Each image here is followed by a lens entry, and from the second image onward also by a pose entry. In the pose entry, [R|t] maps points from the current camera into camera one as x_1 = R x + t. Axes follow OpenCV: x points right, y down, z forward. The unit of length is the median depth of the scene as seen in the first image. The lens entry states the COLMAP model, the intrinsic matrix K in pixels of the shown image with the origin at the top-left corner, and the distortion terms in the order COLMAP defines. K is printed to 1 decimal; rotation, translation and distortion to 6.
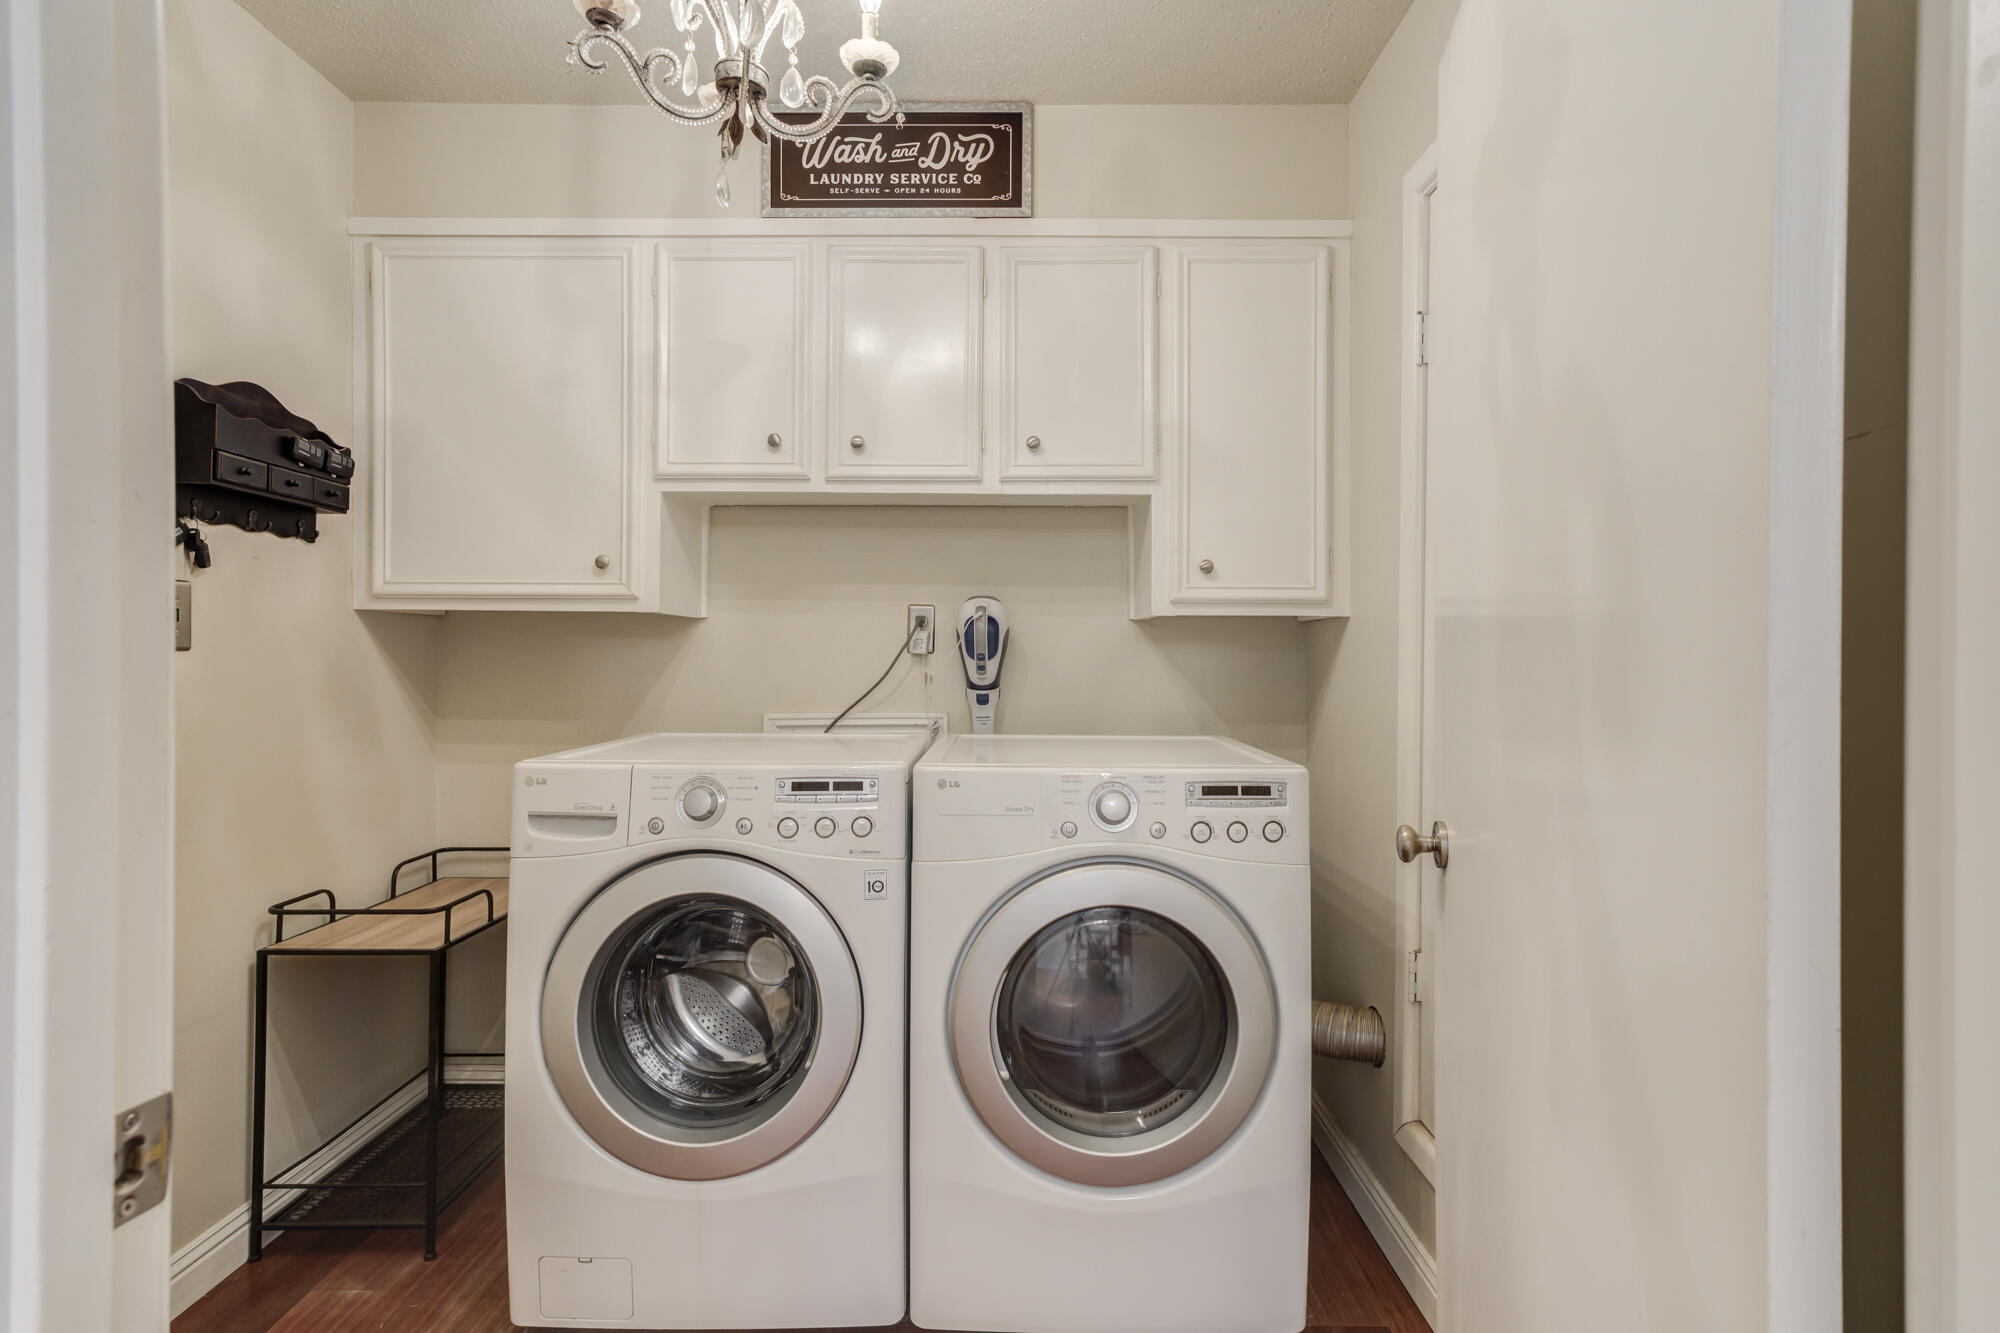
lens RADIAL K [[977.5, 0, 1004.1], [0, 977.5, 663.4], [0, 0, 1]] dist [0.005108, 0.023638]
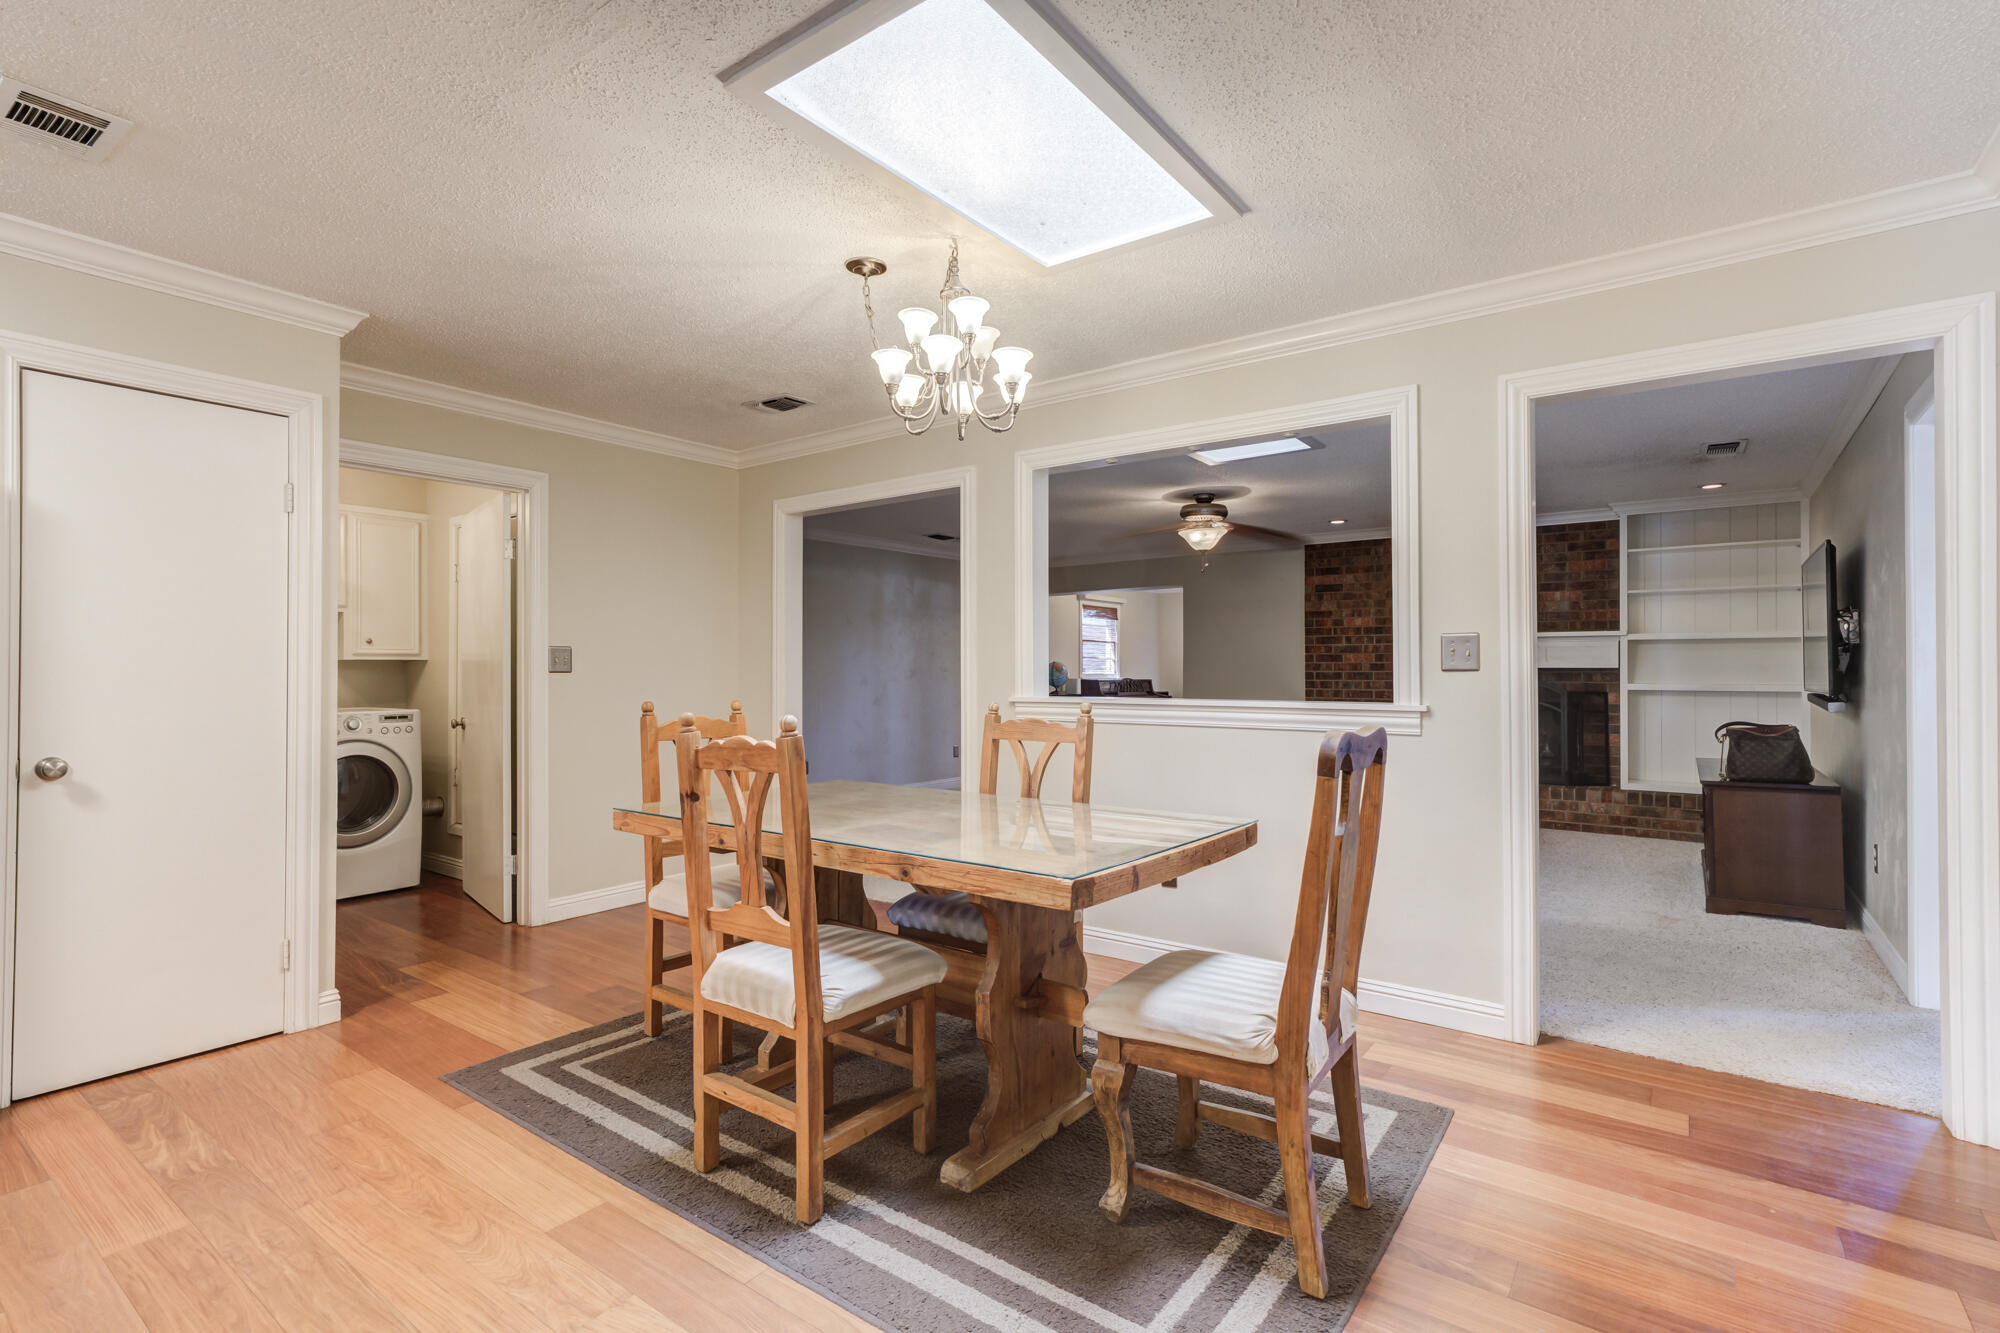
lens RADIAL K [[937.9, 0, 1000.0], [0, 937.9, 666.5], [0, 0, 1]] dist [-0.001075, -0.000183]
pose [[0.594919, -0.000233, 0.803786, -1.039709], [0.009095, 0.999938, -0.006441, 0.000635], [-0.803734, 0.011142, 0.594884, -2.383042]]
